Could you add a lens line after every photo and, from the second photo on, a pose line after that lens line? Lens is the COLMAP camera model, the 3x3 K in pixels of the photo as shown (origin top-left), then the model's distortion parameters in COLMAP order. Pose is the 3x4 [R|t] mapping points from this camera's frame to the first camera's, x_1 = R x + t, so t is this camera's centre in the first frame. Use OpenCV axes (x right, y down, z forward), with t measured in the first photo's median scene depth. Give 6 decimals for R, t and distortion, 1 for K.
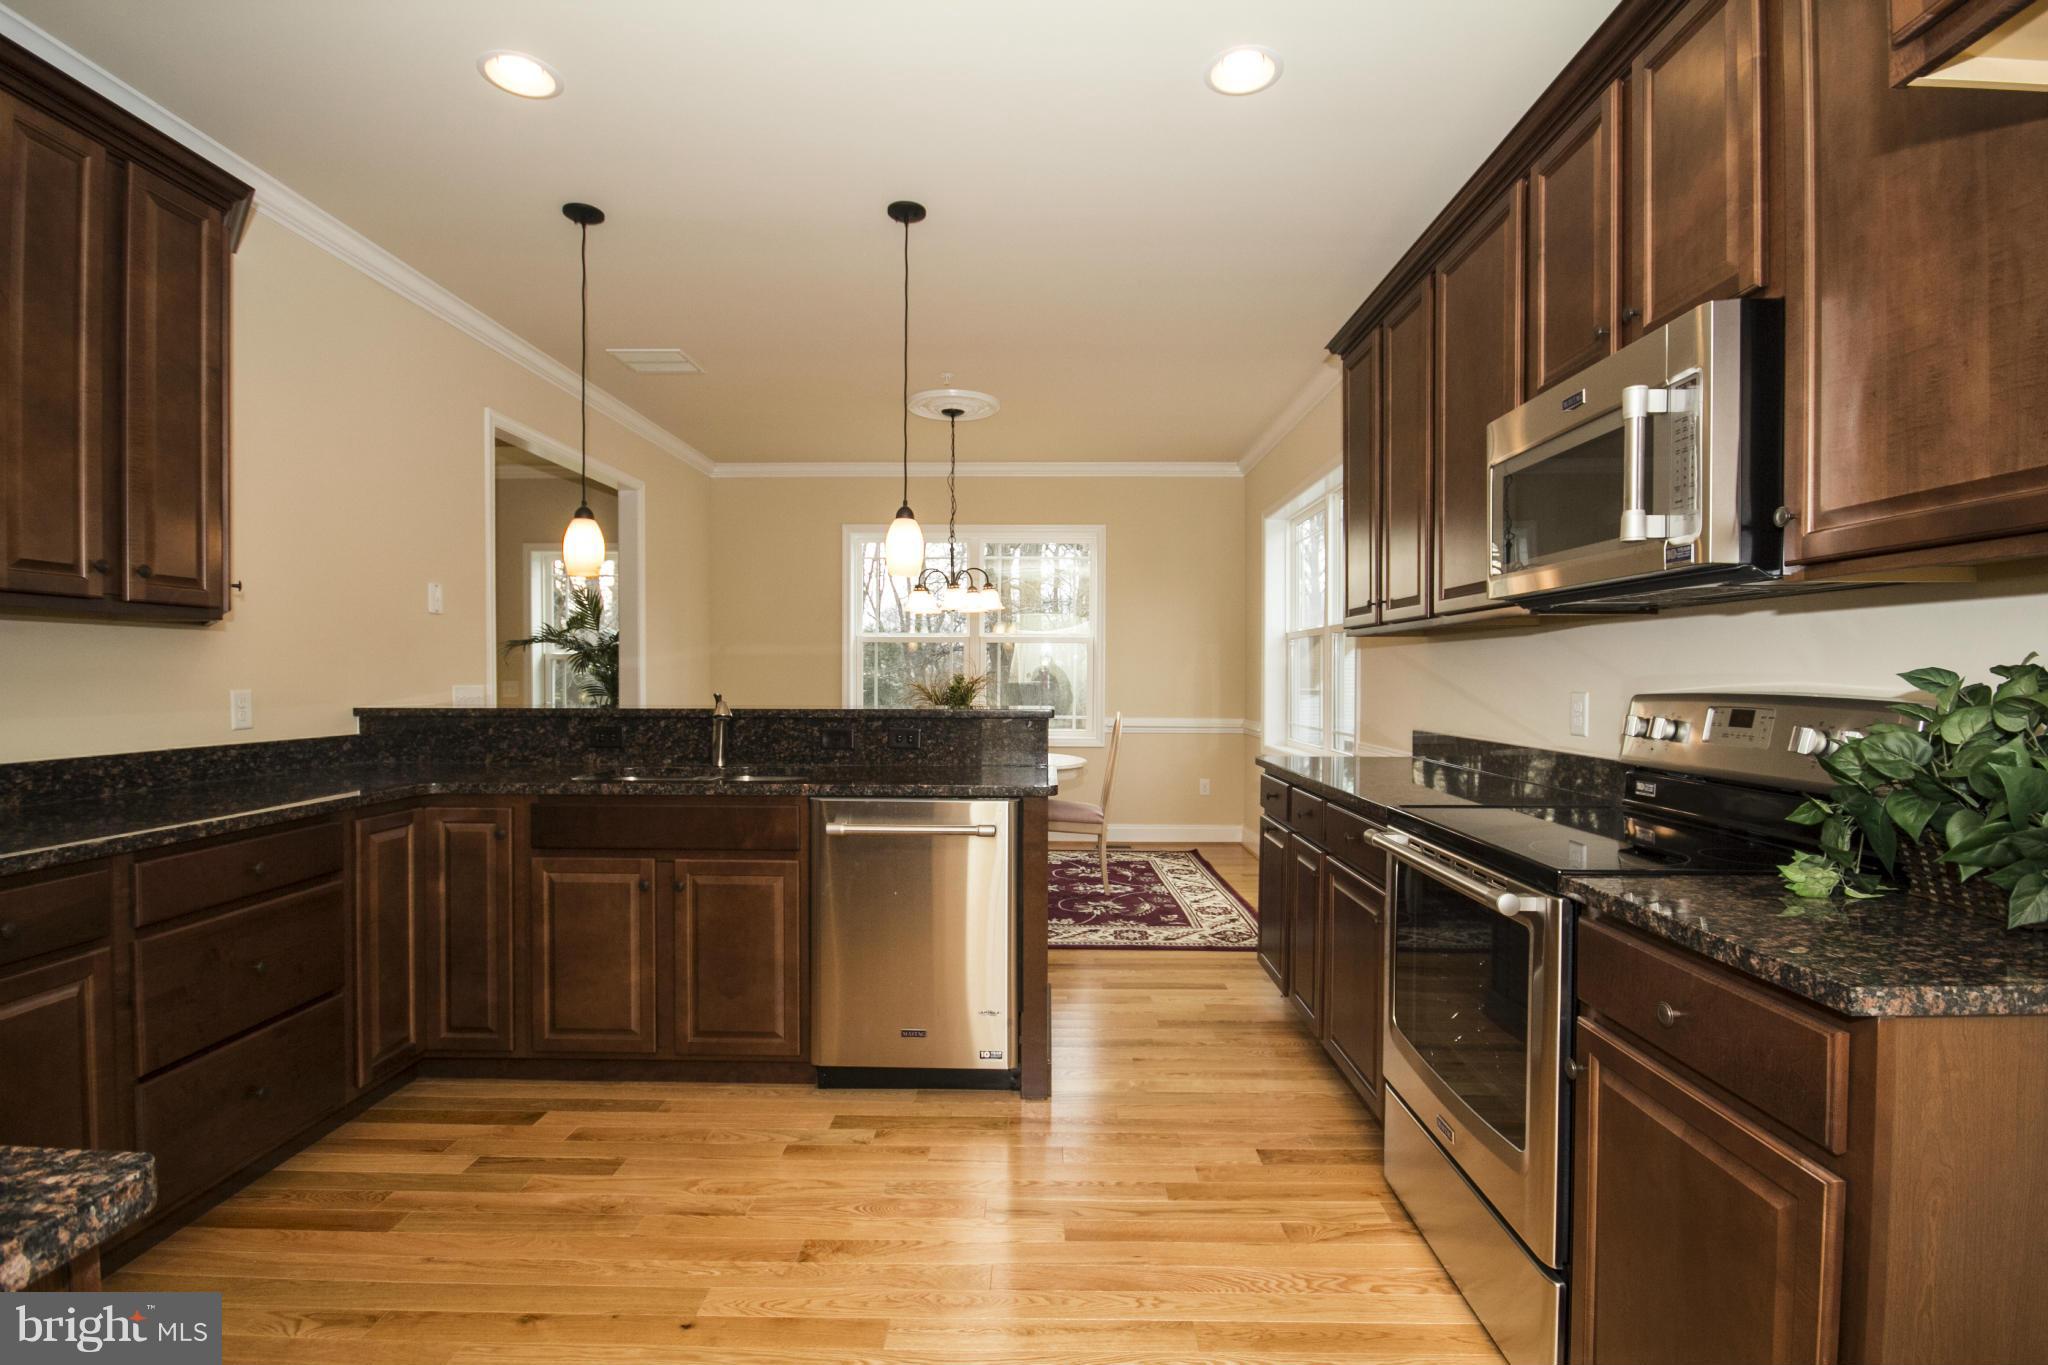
lens RADIAL K [[950.0, 0, 1033.9], [0, 950.0, 684.7], [0, 0, 1]] dist [-0.003507, -0.004175]
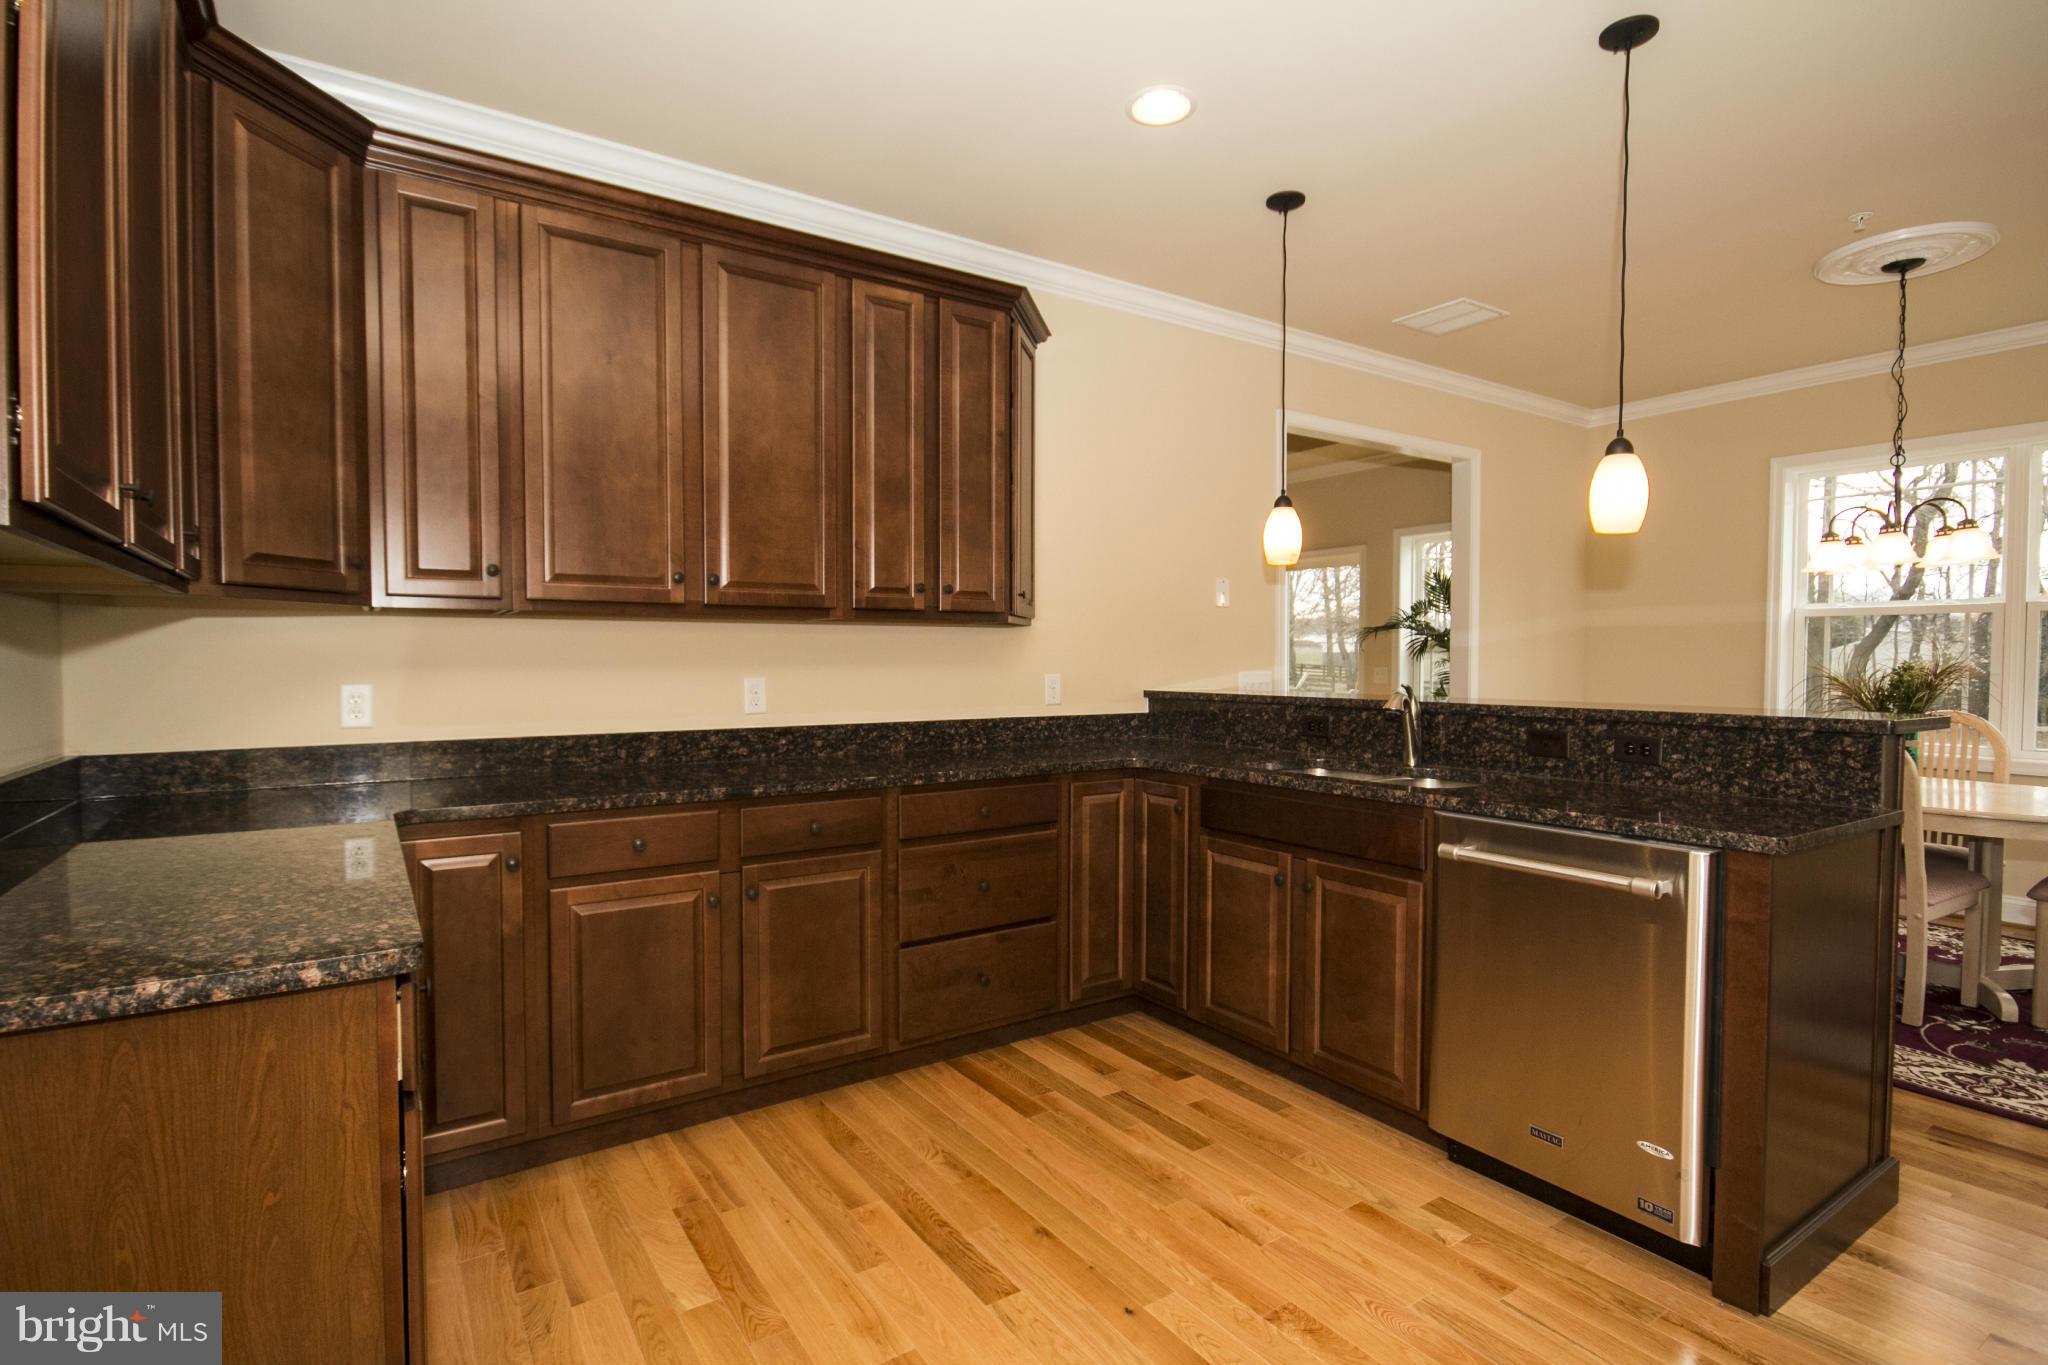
lens RADIAL K [[1003.6, 0, 1032.5], [0, 1003.6, 686.4], [0, 0, 1]] dist [-0.005448, 0.000843]
pose [[0.568810, 0.021462, -0.822189, 0.305145], [-0.007983, 0.999756, 0.020575, -0.006887], [0.822430, -0.005139, 0.568843, 0.216770]]
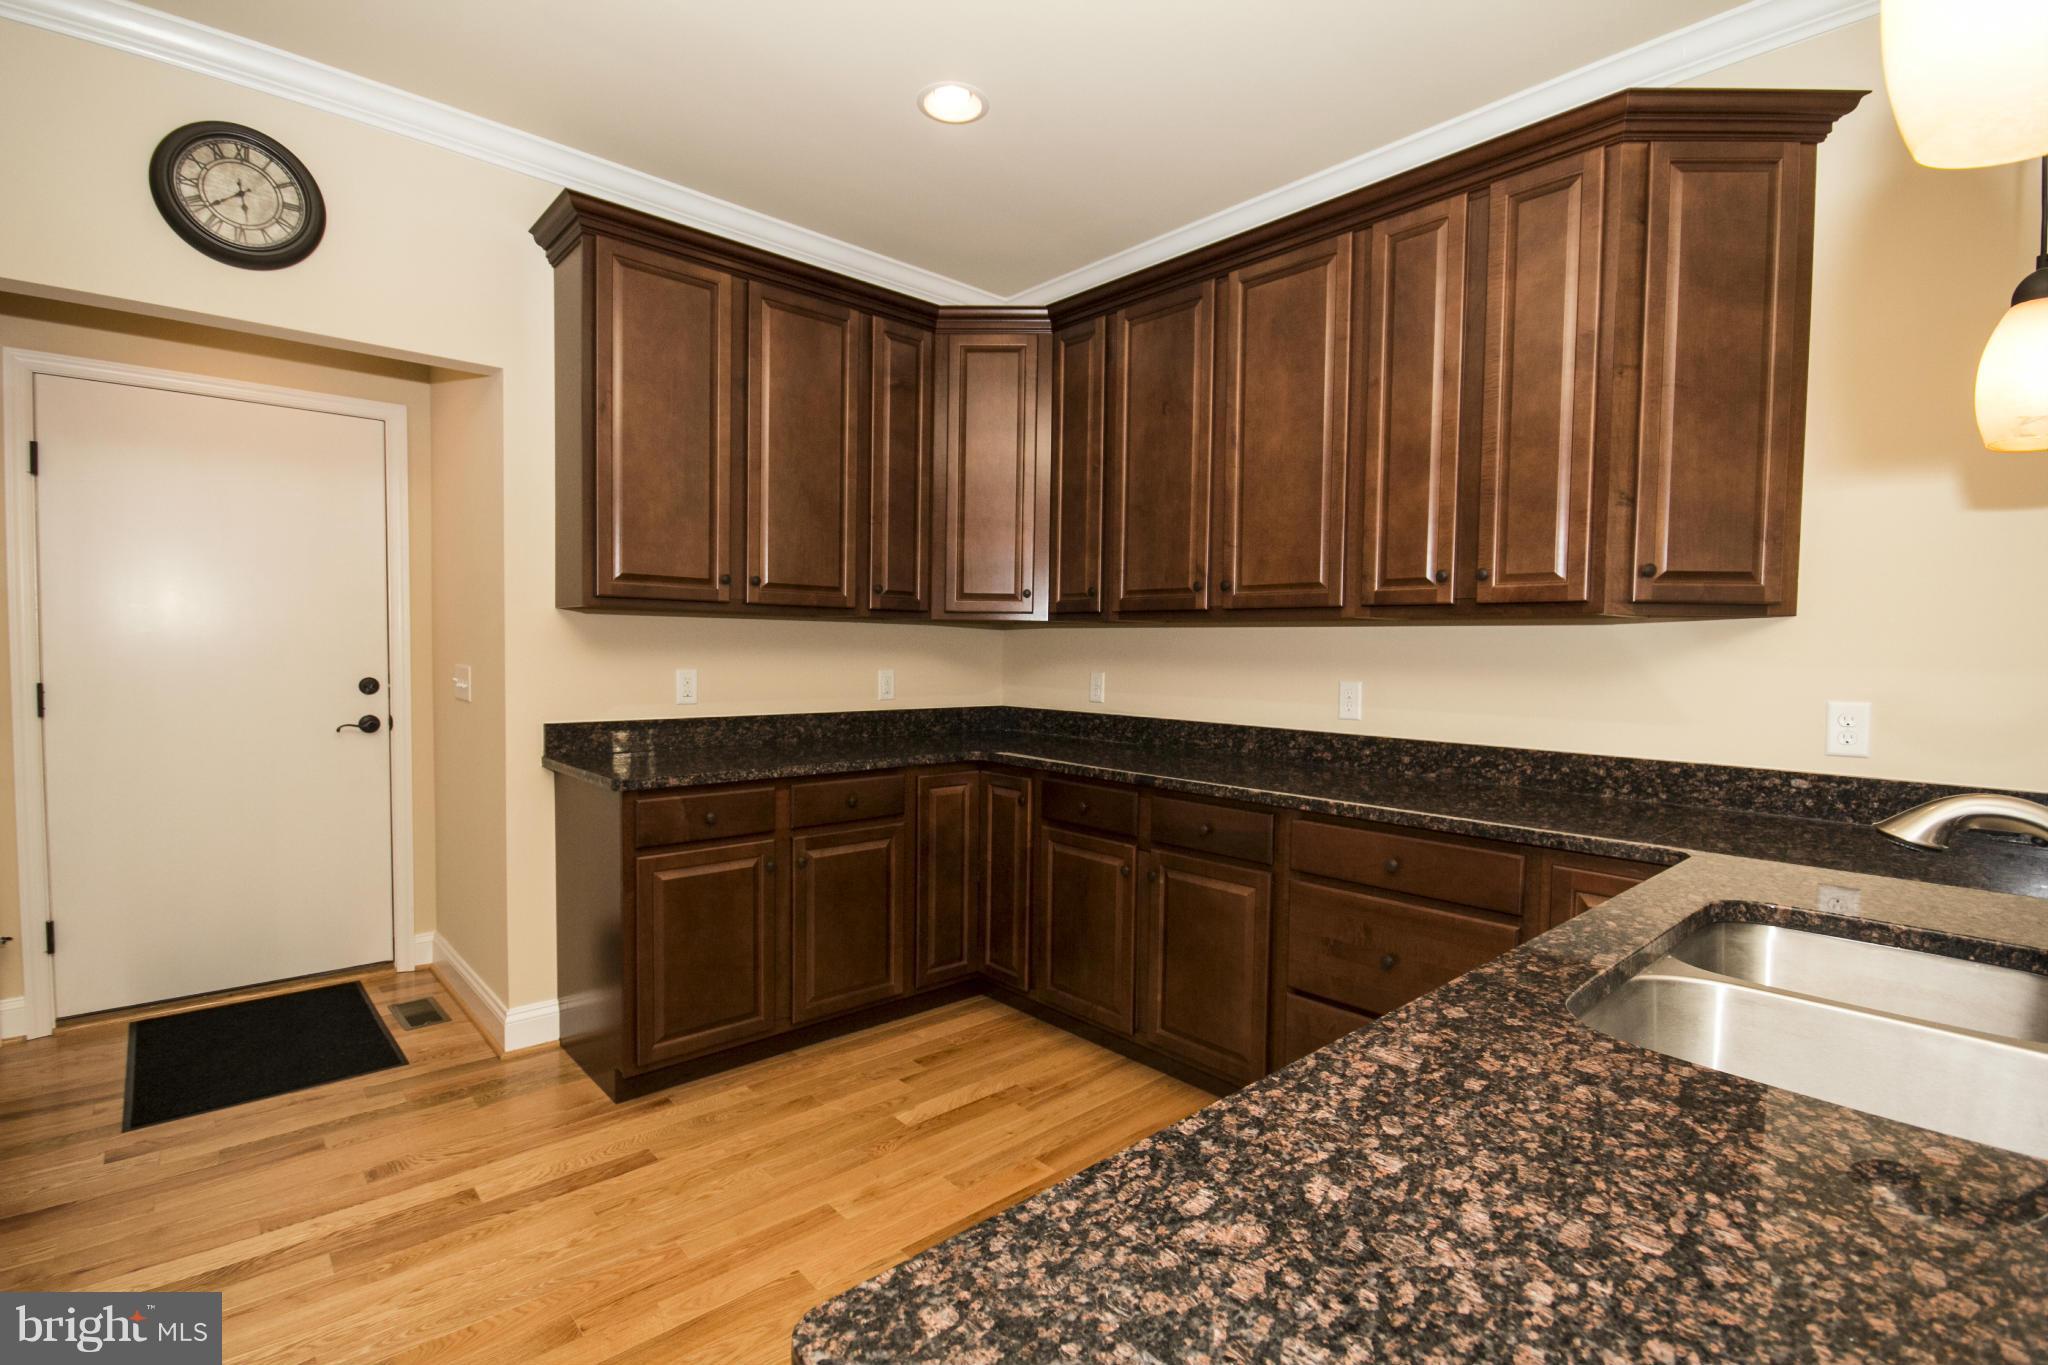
lens RADIAL K [[950.0, 0, 1042.0], [0, 950.0, 688.6], [0, 0, 1]] dist [-0.003507, -0.004175]
pose [[-0.734157, 0.018179, -0.678737, 0.115212], [-0.022611, 0.998433, 0.051198, -0.030759], [0.678604, 0.052934, -0.732595, 1.230930]]
